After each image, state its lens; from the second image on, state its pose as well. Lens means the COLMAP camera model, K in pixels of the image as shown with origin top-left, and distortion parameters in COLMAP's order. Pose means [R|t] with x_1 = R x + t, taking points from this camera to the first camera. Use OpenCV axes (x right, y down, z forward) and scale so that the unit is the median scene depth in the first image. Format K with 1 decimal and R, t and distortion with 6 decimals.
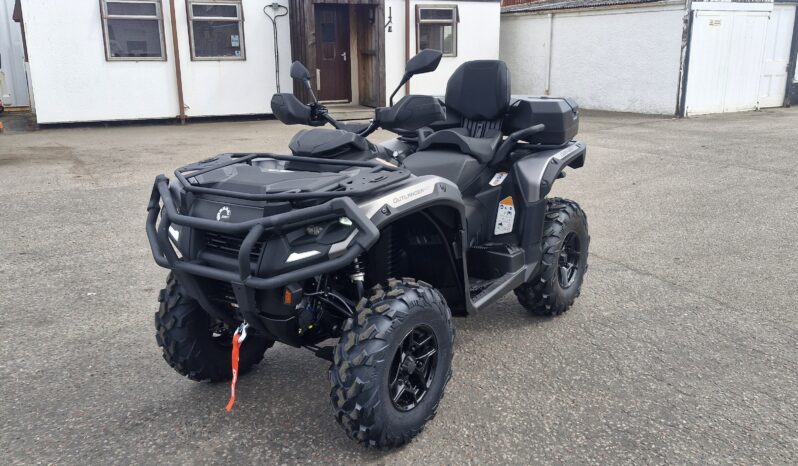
lens RADIAL K [[725.4, 0, 397.7], [0, 725.4, 230.7], [0, 0, 1]] dist [0.034413, 0.000000]
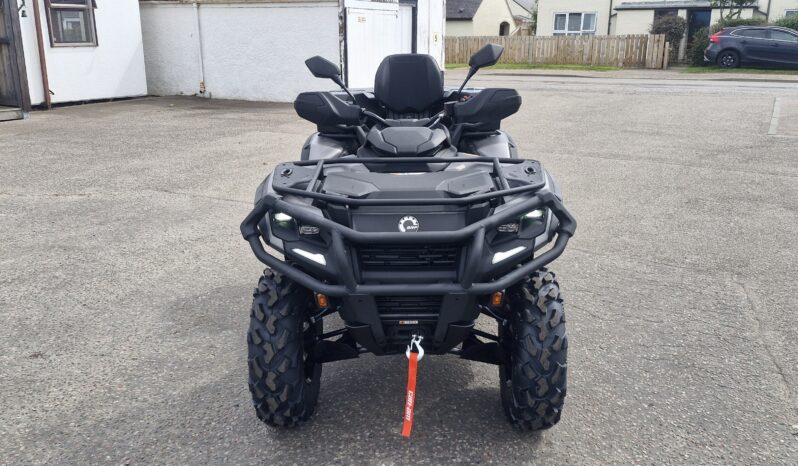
lens RADIAL K [[725.4, 0, 398.8], [0, 725.4, 232.4], [0, 0, 1]] dist [0.034413, 0.000000]
pose [[0.811774, -0.139908, 0.566964, -0.197238], [0.131897, 0.989715, 0.055379, -0.016744], [-0.568881, 0.029825, 0.821879, 0.065353]]
